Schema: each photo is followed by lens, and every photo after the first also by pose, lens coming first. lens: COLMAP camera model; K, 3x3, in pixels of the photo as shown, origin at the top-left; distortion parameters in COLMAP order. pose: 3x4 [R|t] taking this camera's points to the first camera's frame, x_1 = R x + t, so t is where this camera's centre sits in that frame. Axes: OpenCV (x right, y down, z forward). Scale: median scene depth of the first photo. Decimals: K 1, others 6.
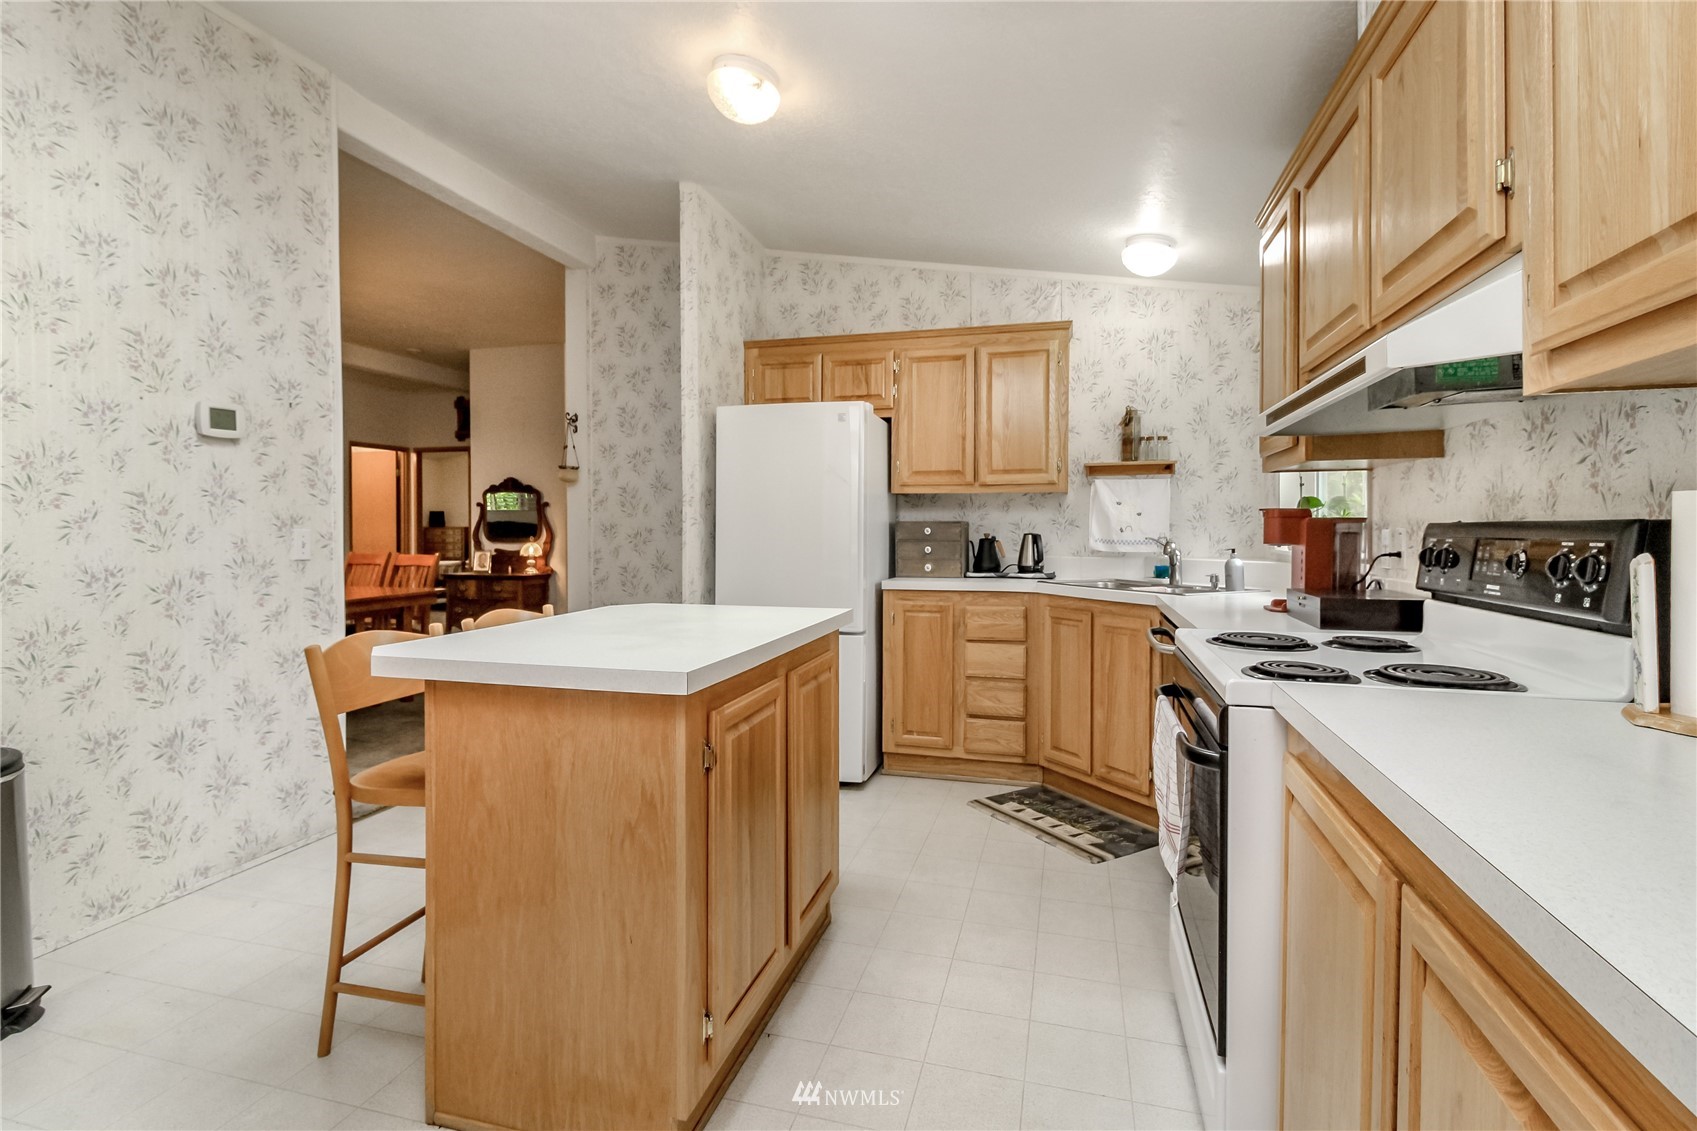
lens RADIAL K [[773.5, 0, 852.5], [0, 773.5, 558.7], [0, 0, 1]] dist [0.011357, -0.005384]
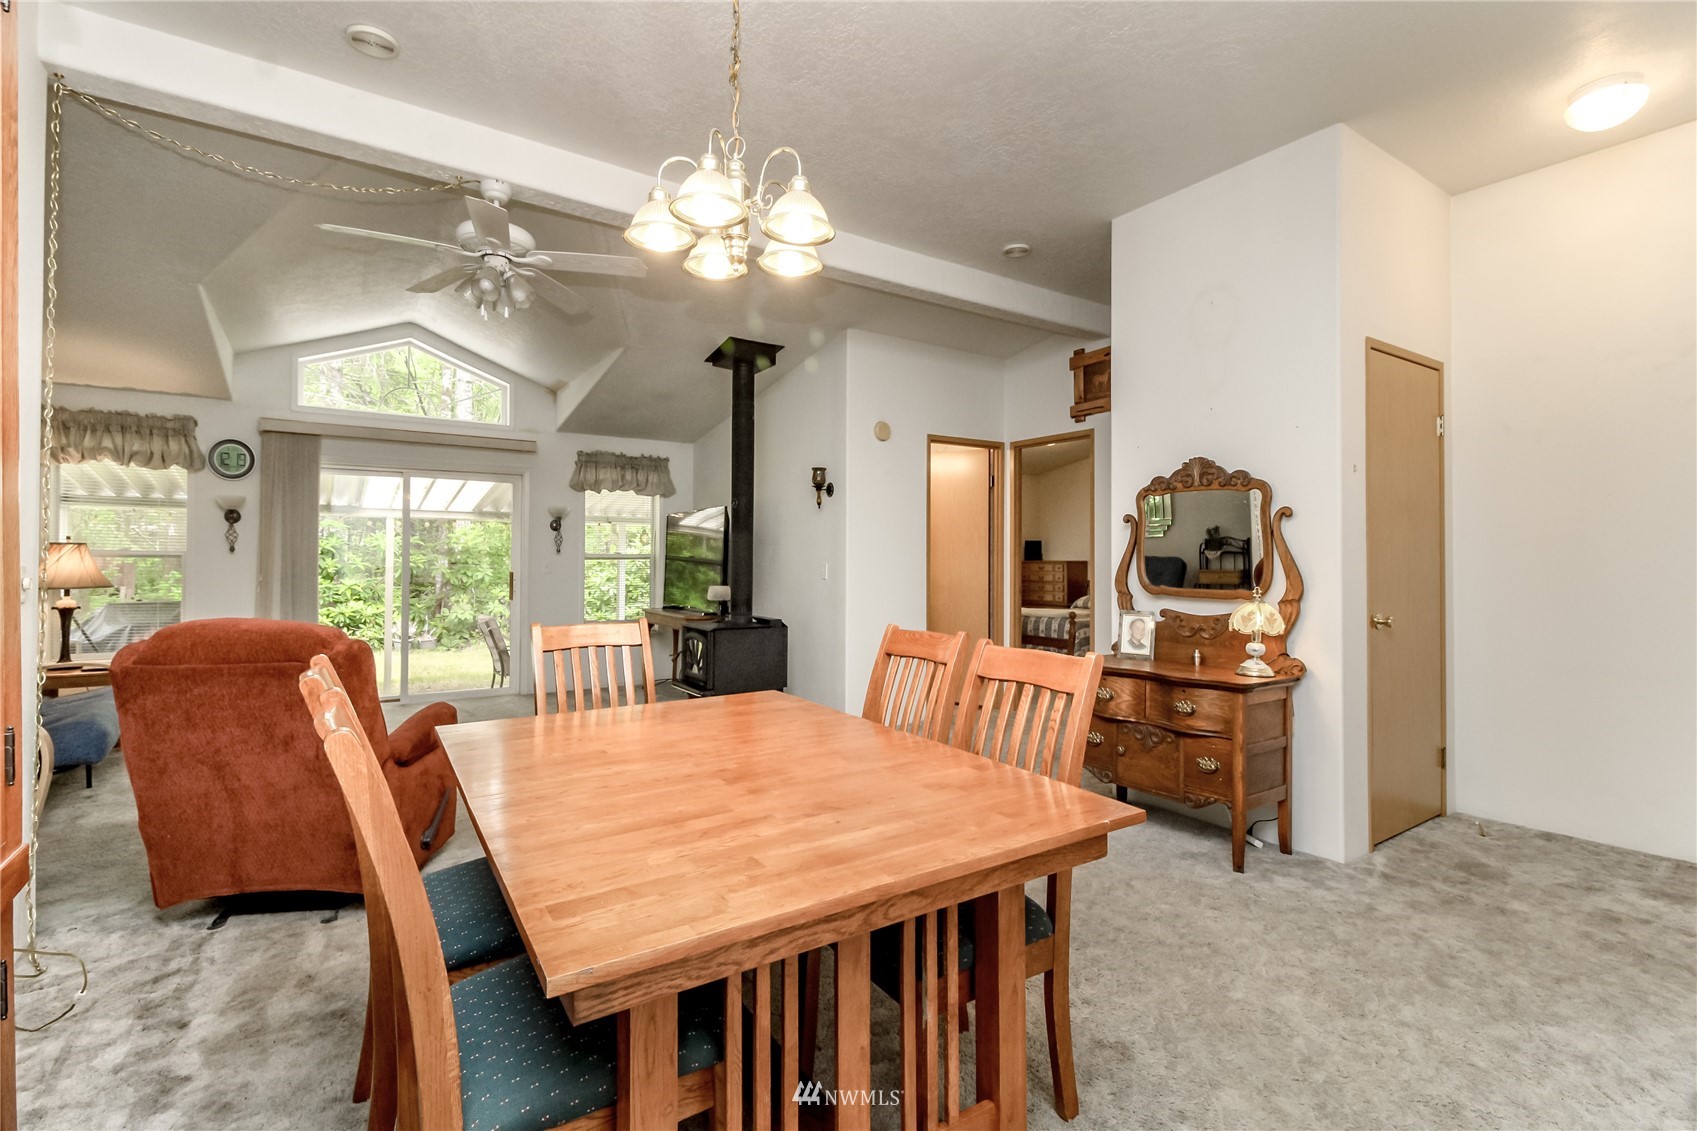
lens RADIAL K [[773.5, 0, 850.4], [0, 773.5, 557.0], [0, 0, 1]] dist [0.011357, -0.005384]
pose [[0.760187, -0.005891, -0.649678, -0.296156], [-0.020821, 0.999224, -0.033423, -0.025484], [0.649370, 0.038935, 0.759475, 0.508685]]
